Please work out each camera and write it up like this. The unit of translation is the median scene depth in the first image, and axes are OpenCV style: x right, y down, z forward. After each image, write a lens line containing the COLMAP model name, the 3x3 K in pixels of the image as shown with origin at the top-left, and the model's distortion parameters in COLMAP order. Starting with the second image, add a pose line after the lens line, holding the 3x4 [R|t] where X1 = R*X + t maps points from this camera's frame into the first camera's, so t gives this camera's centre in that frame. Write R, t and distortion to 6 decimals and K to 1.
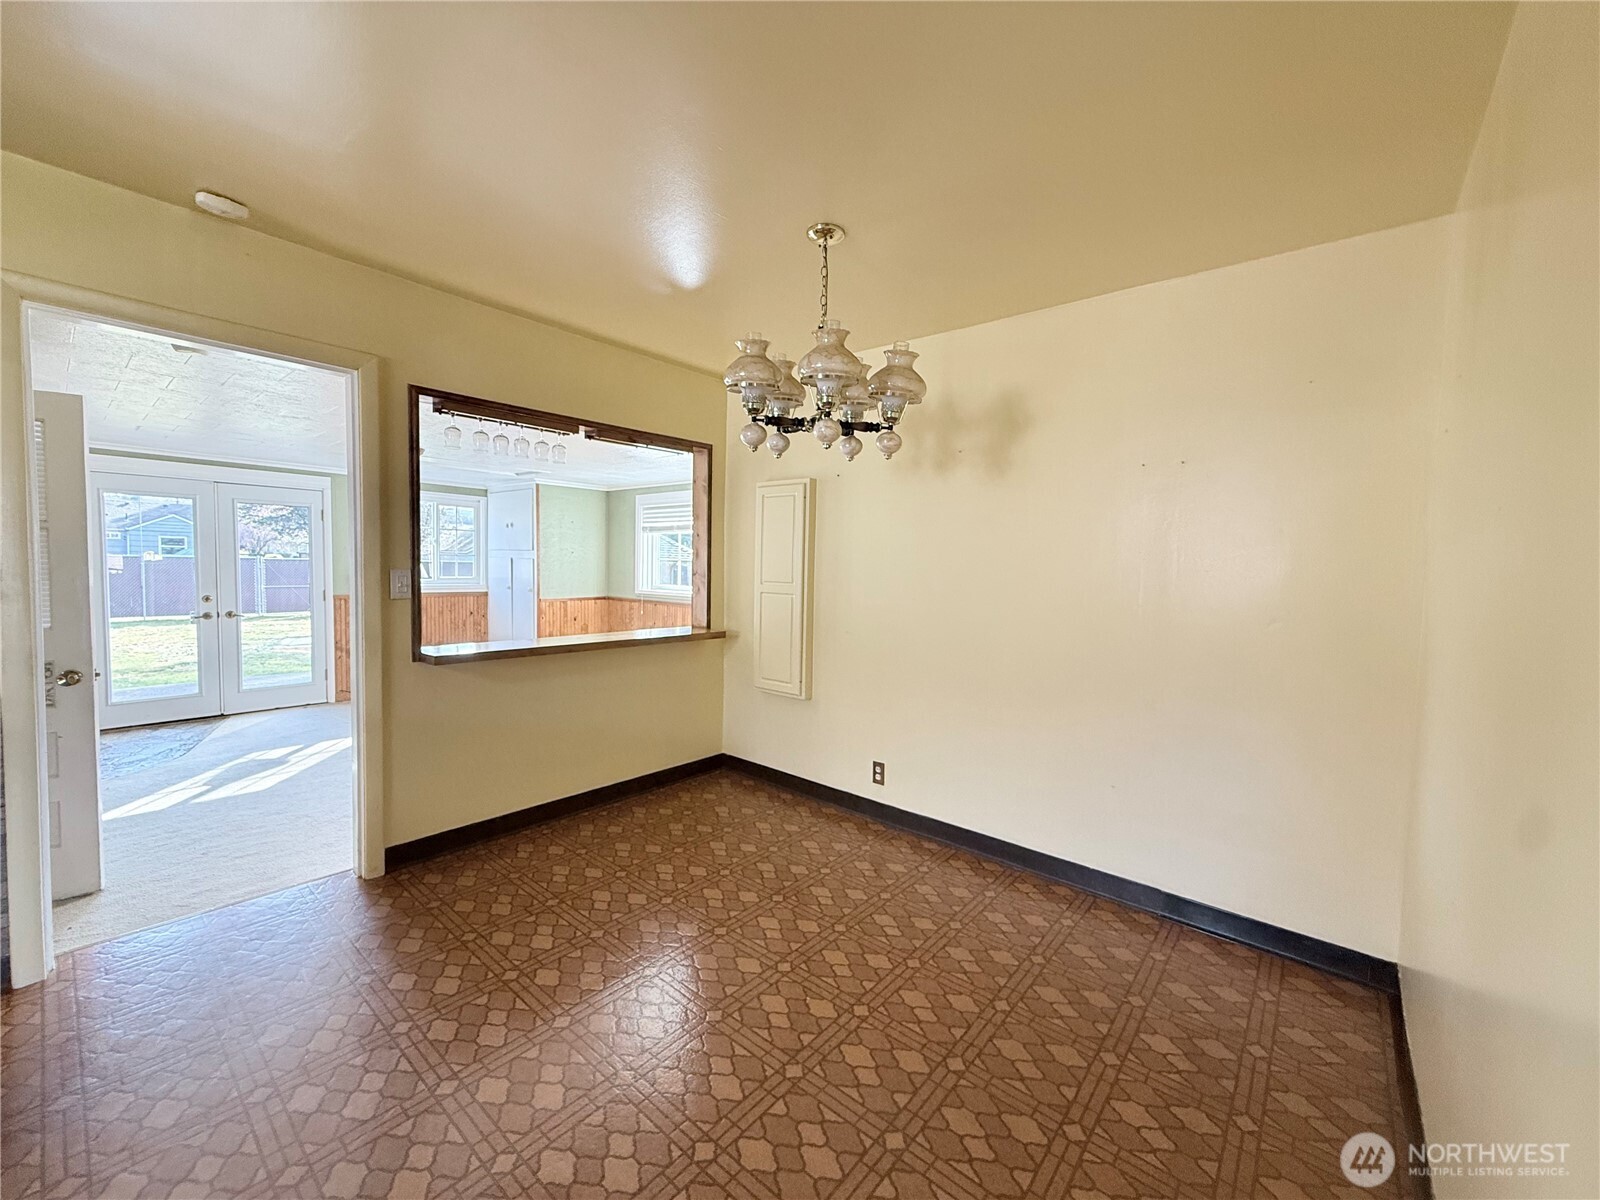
lens RADIAL K [[637.9, 0, 799.9], [0, 637.9, 598.2], [0, 0, 1]] dist [-0.000174, 0.000154]
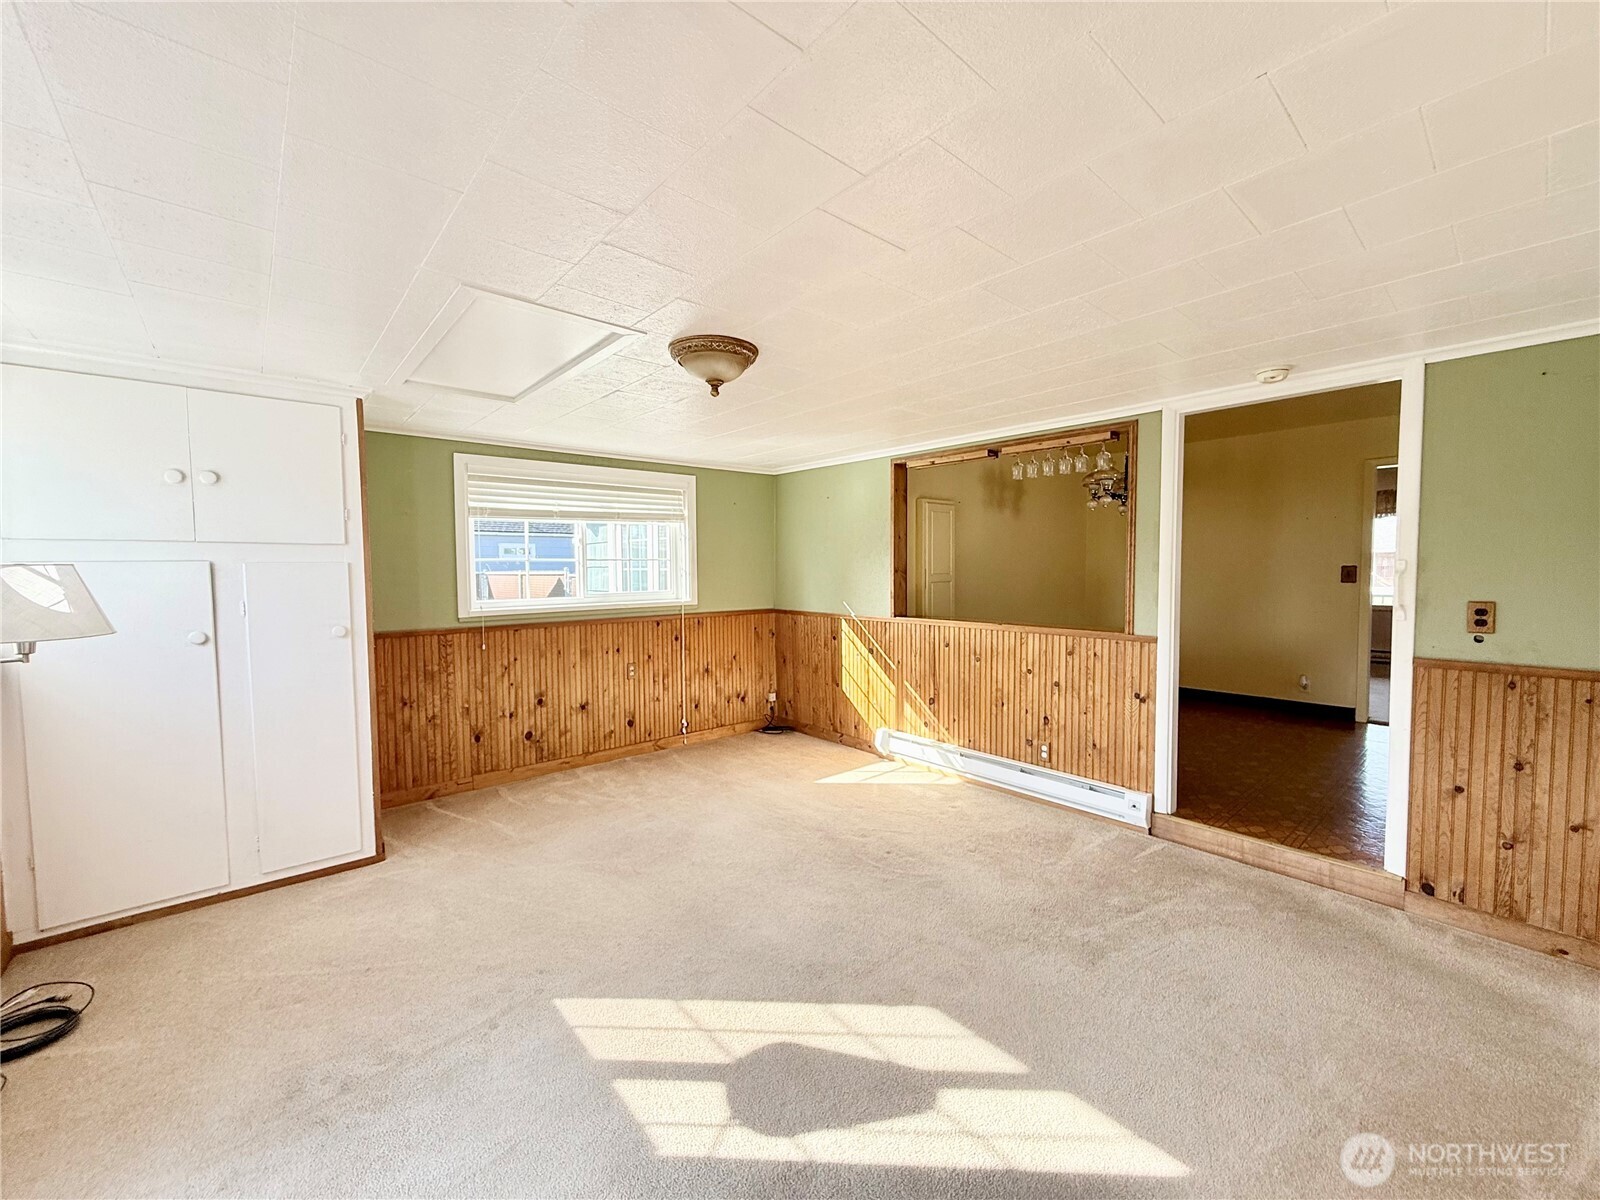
lens RADIAL K [[637.9, 0, 799.9], [0, 637.9, 598.2], [0, 0, 1]] dist [-0.000174, 0.000154]
pose [[0.152090, -0.073154, 0.985656, -0.831614], [0.064551, 0.995863, 0.063951, -0.045743], [-0.986256, 0.053898, 0.156183, 0.623201]]
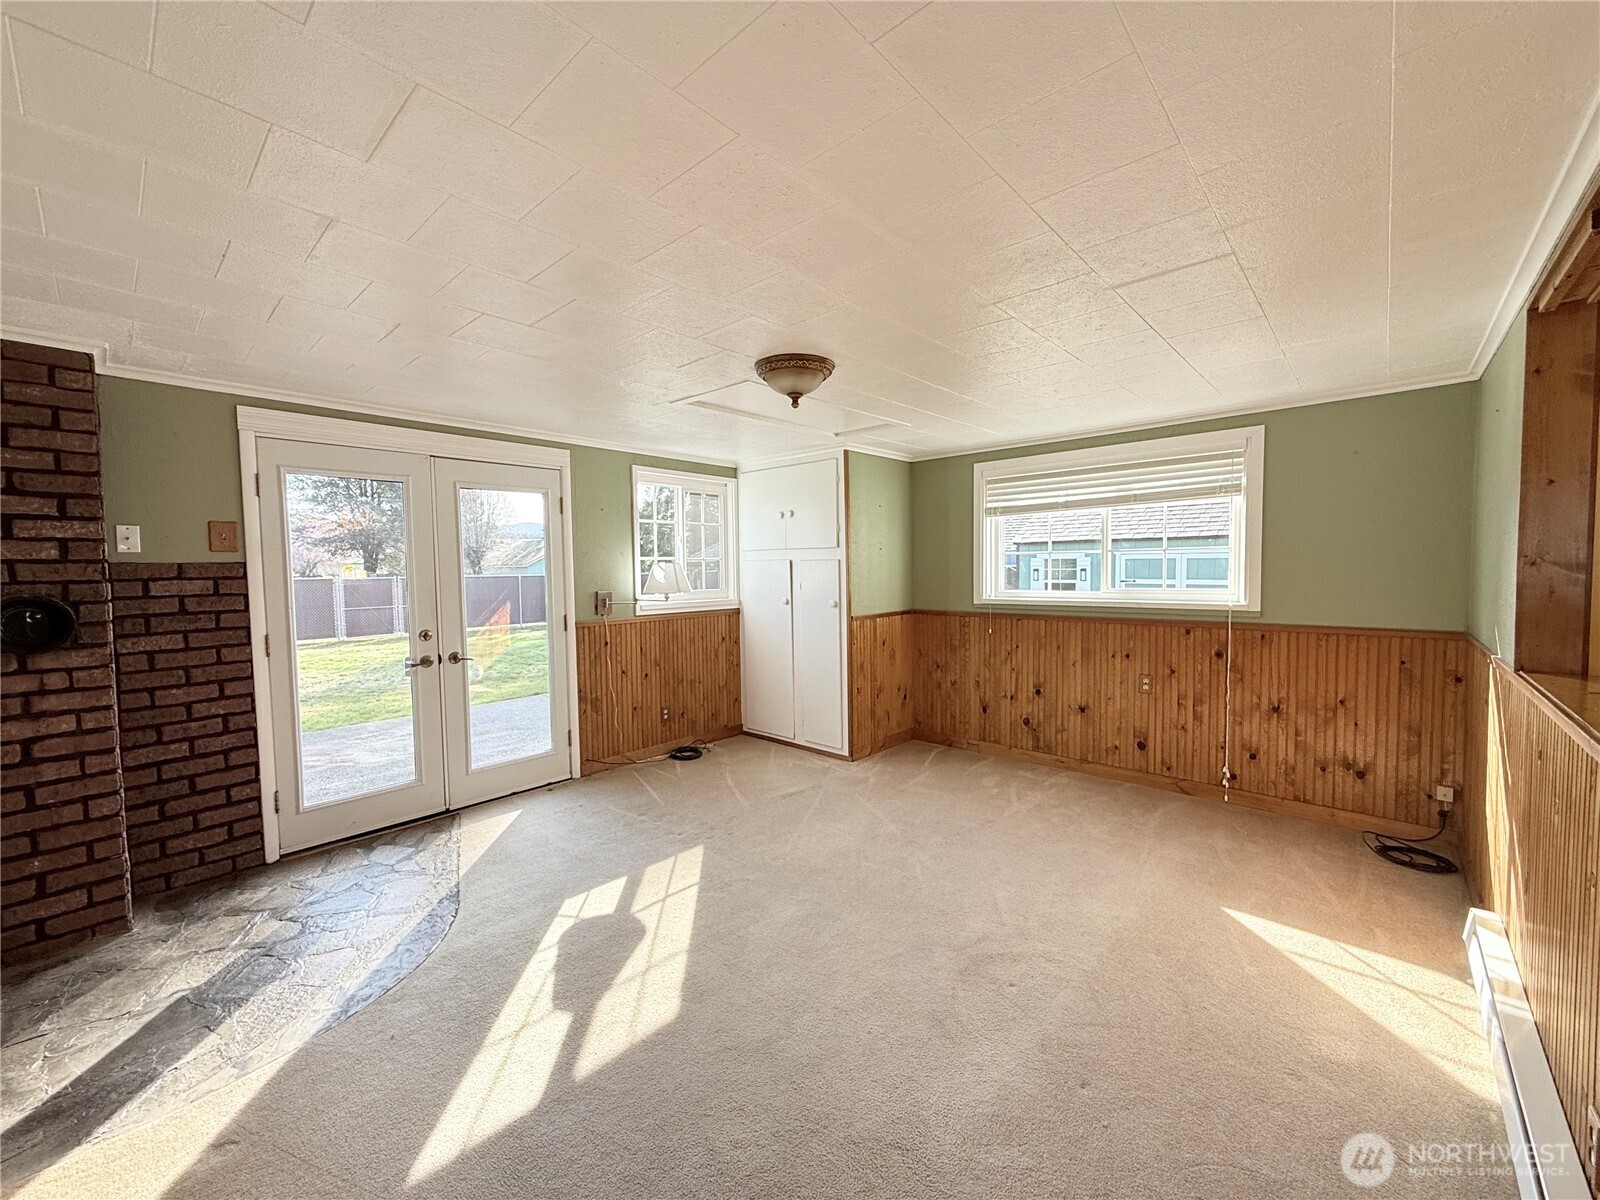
lens RADIAL K [[637.9, 0, 799.9], [0, 637.9, 598.2], [0, 0, 1]] dist [-0.000174, 0.000154]
pose [[0.998662, -0.034887, -0.038176, -0.442279], [0.034665, 0.999378, -0.006466, -0.016679], [0.038378, 0.005134, 0.999250, 0.308773]]
